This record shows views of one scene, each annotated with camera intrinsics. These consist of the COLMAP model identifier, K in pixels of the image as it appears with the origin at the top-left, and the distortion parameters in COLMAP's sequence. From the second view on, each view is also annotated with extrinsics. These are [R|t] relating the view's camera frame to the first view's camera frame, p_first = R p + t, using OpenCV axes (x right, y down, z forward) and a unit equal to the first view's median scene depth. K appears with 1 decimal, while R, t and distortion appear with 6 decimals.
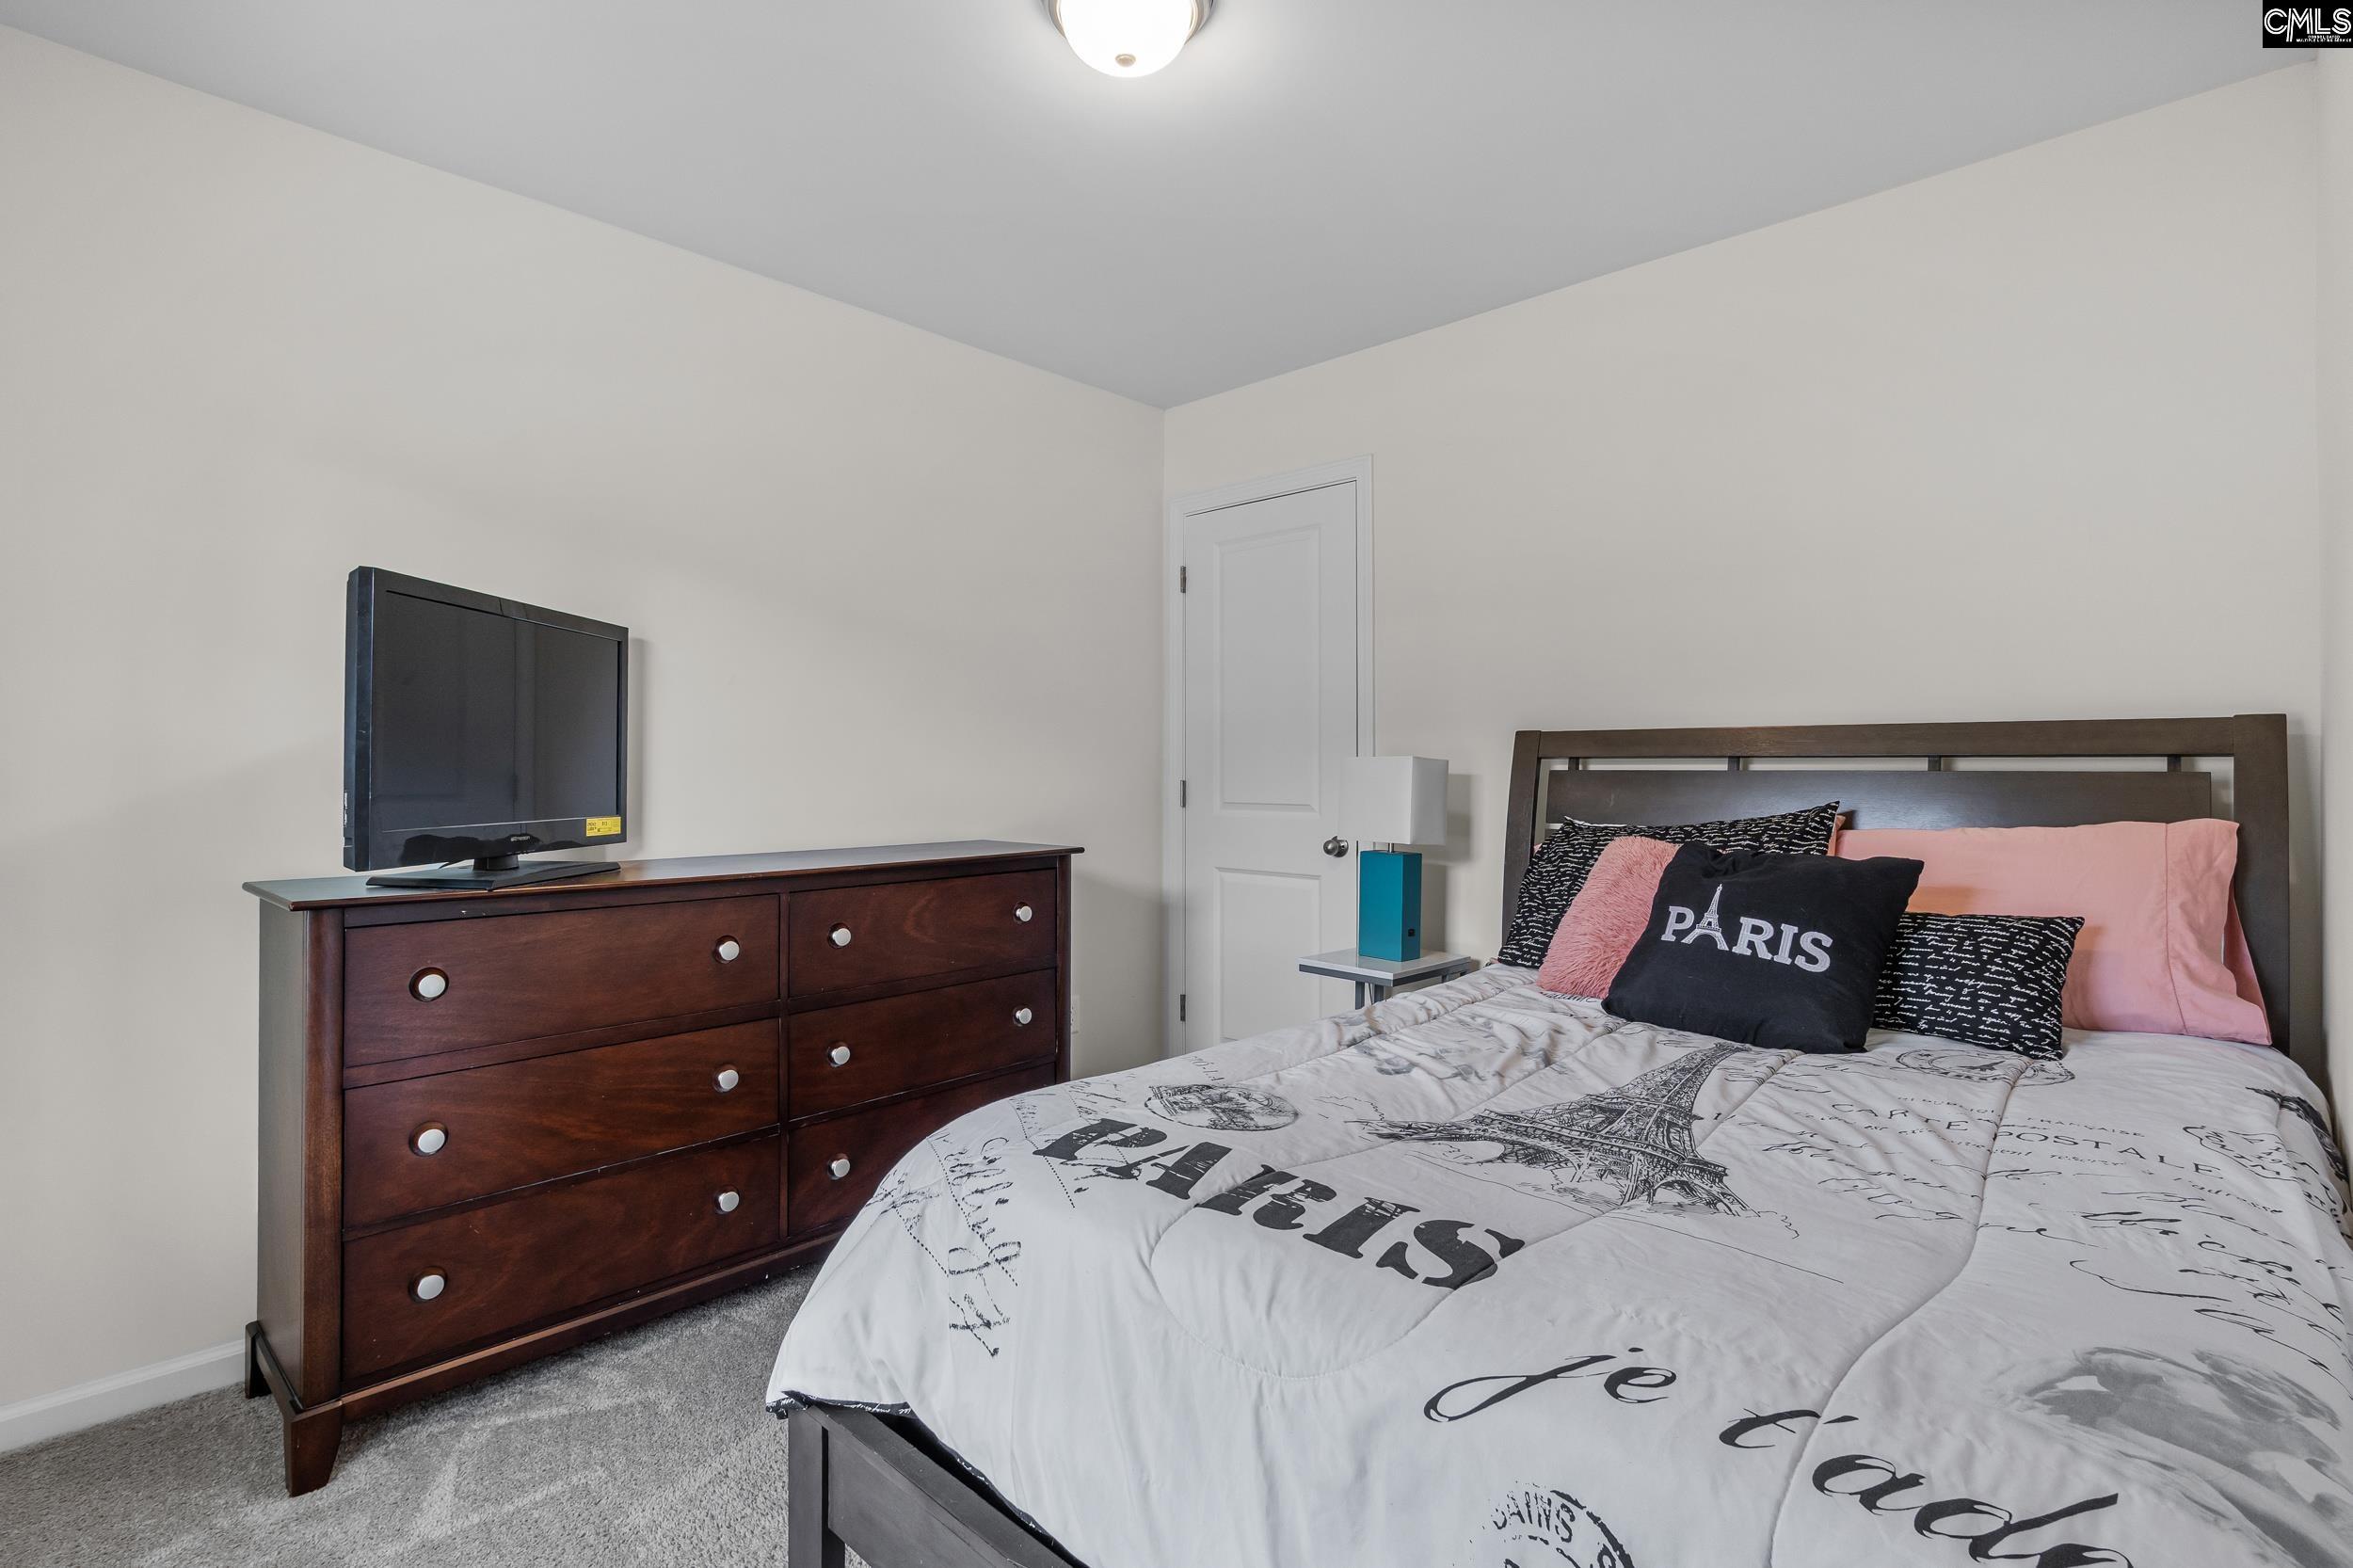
lens RADIAL K [[1087.0, 0, 1175.5], [0, 1087.0, 778.1], [0, 0, 1]] dist [-0.007333, 0.000046]
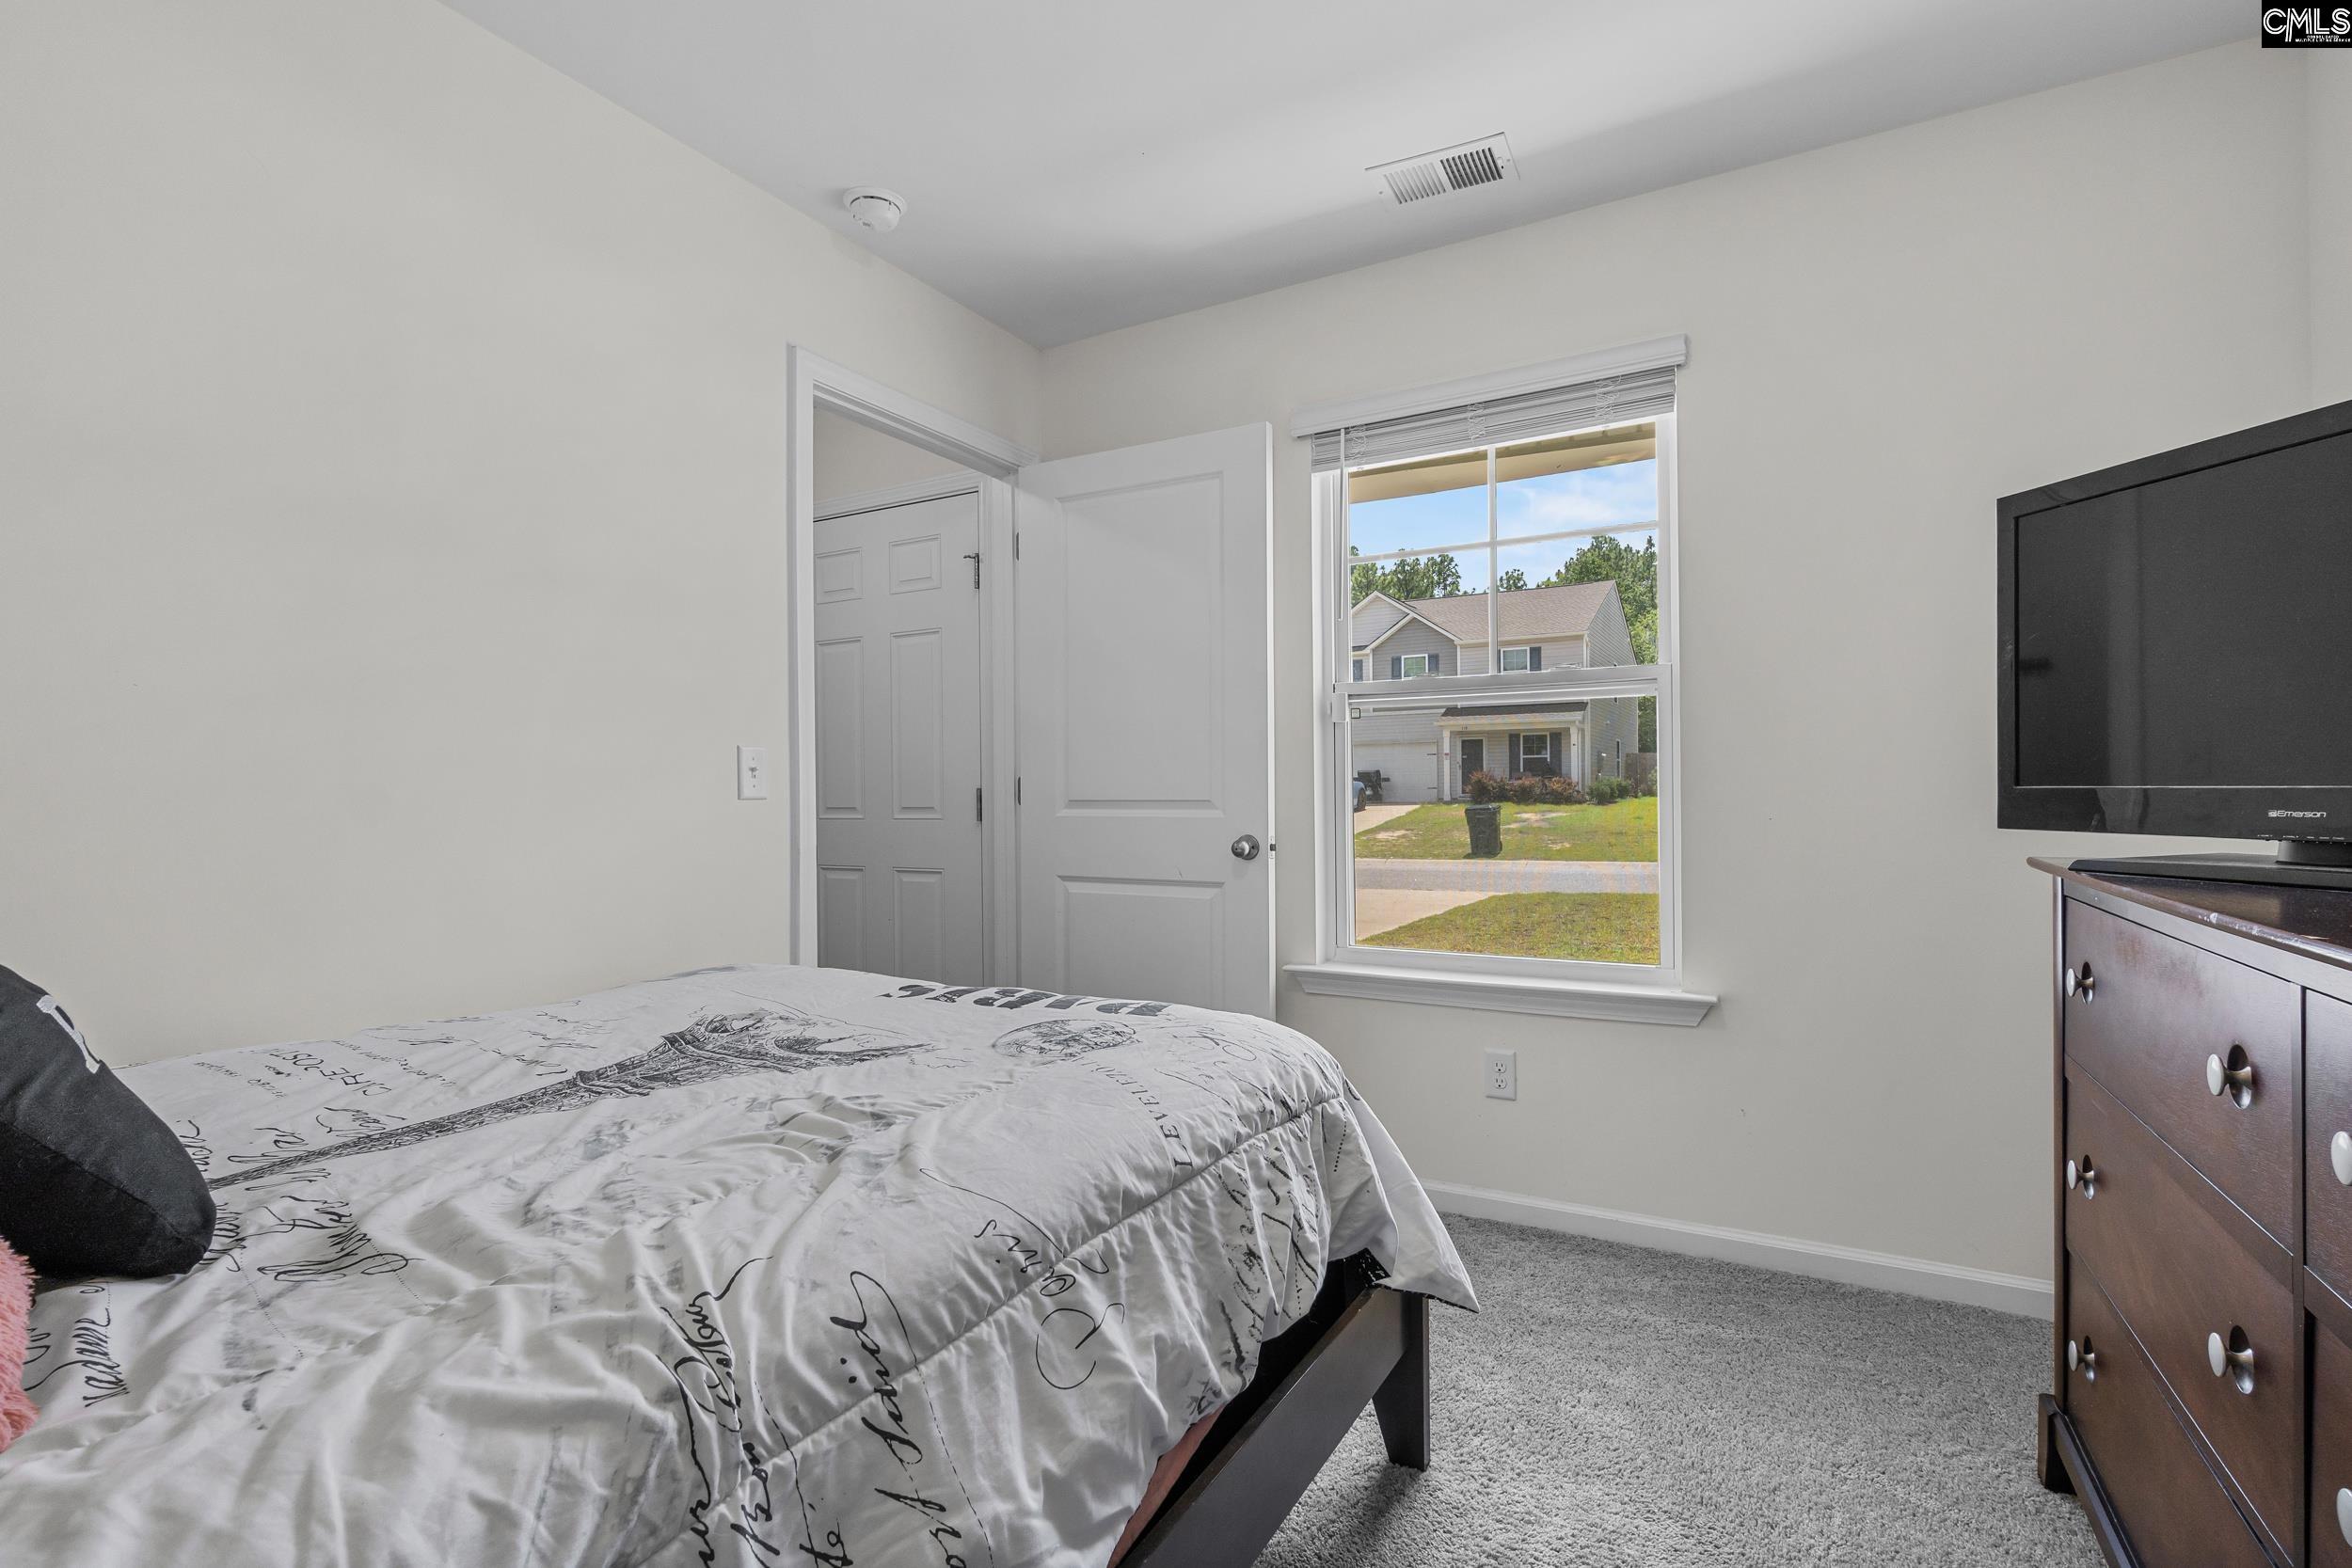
lens RADIAL K [[1086.4, 0, 1176.3], [0, 1086.4, 798.9], [0, 0, 1]] dist [-0.007333, 0.000046]
pose [[-0.970677, 0.011642, -0.240107, 0.188201], [0.009650, 0.999909, 0.009468, 0.058486], [0.240195, 0.006874, -0.970700, 2.049199]]
